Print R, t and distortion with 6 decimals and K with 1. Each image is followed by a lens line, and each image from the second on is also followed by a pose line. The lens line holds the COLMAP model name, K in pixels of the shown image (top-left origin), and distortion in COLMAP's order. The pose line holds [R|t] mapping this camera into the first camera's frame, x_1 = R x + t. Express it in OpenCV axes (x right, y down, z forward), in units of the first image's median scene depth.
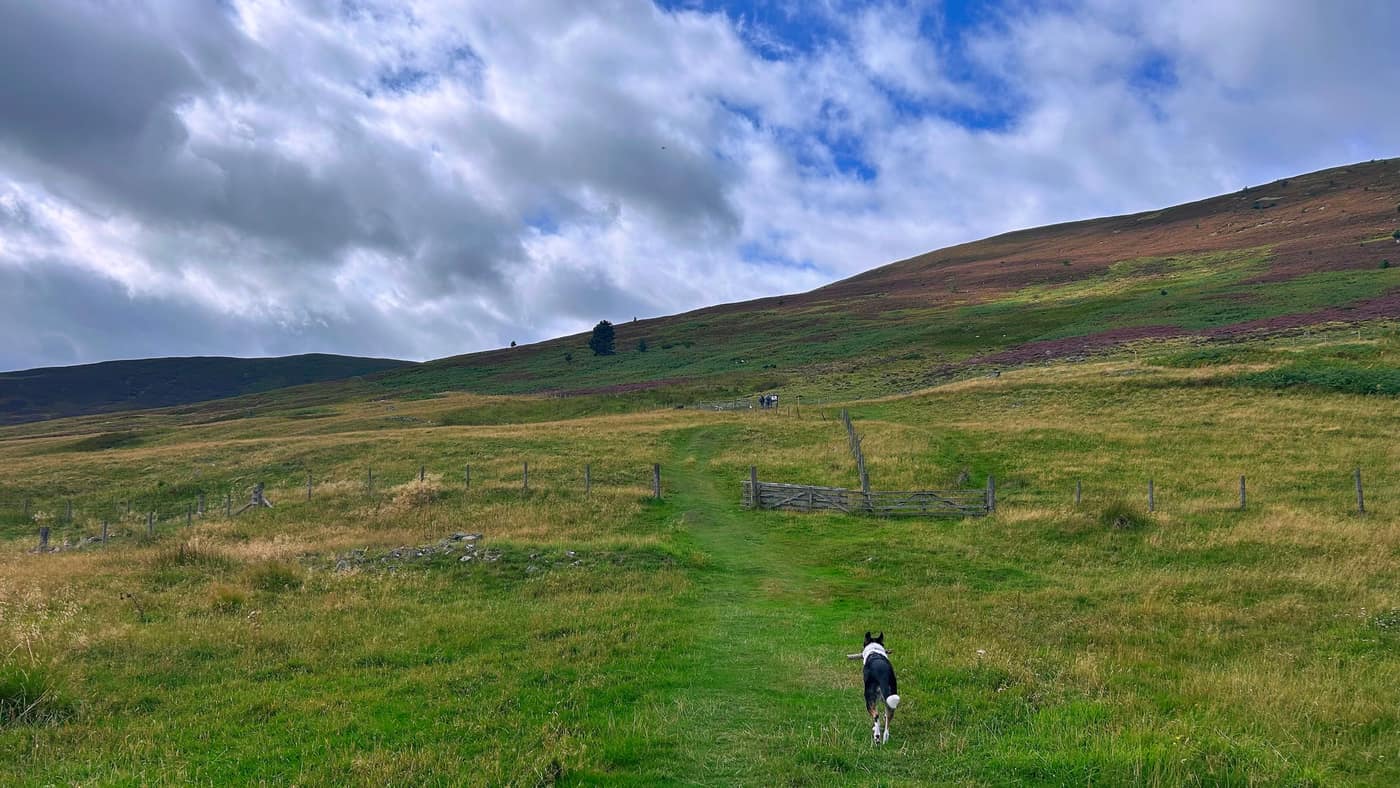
lens RADIAL K [[1053.7, 0, 700.0], [0, 1053.7, 394.0], [0, 0, 1]] dist [0.029298, -0.008541]
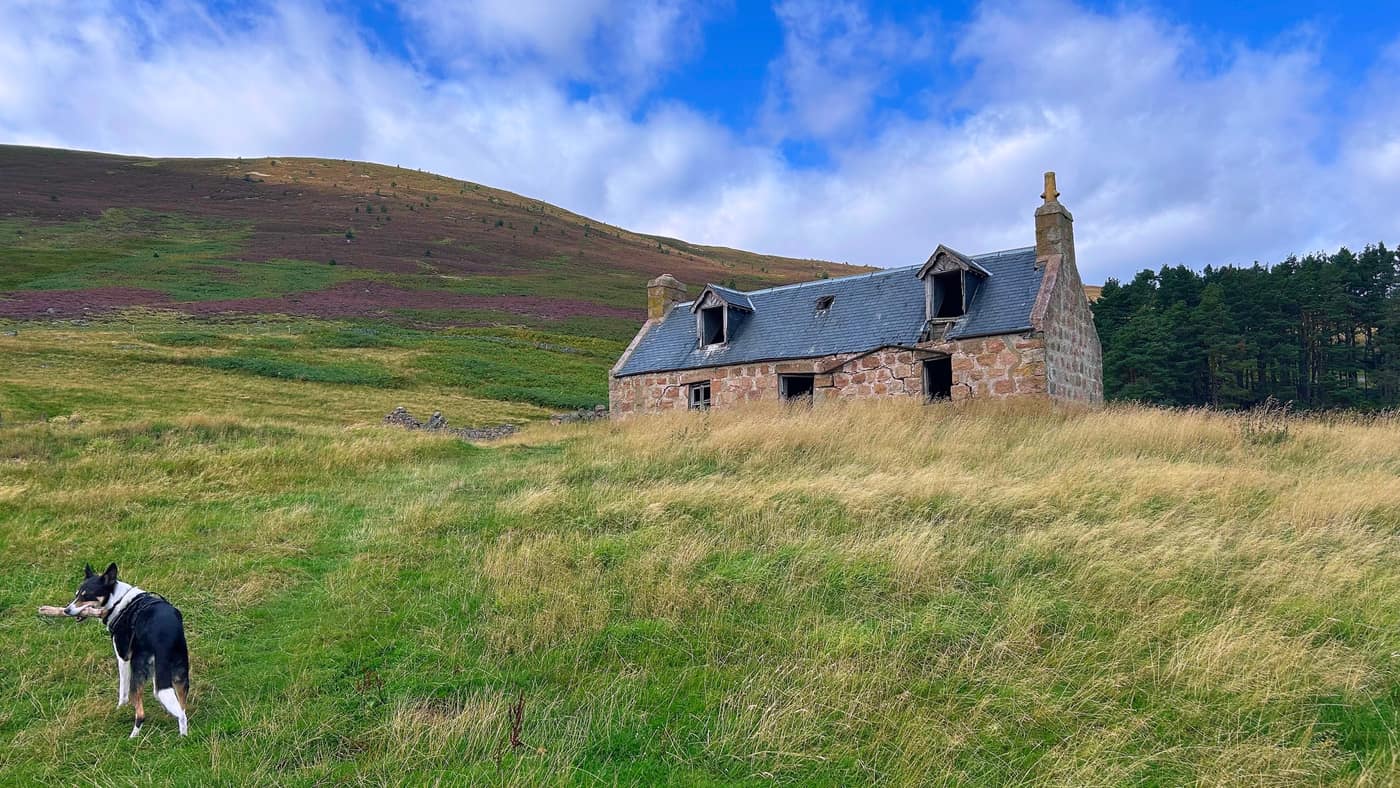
lens RADIAL K [[1053.7, 0, 700.0], [0, 1053.7, 394.0], [0, 0, 1]] dist [0.029298, -0.008541]
pose [[0.622224, 0.050266, 0.781224, -0.247093], [-0.089776, 0.995934, 0.007423, -0.038989], [-0.777674, -0.074754, 0.624207, -0.527194]]
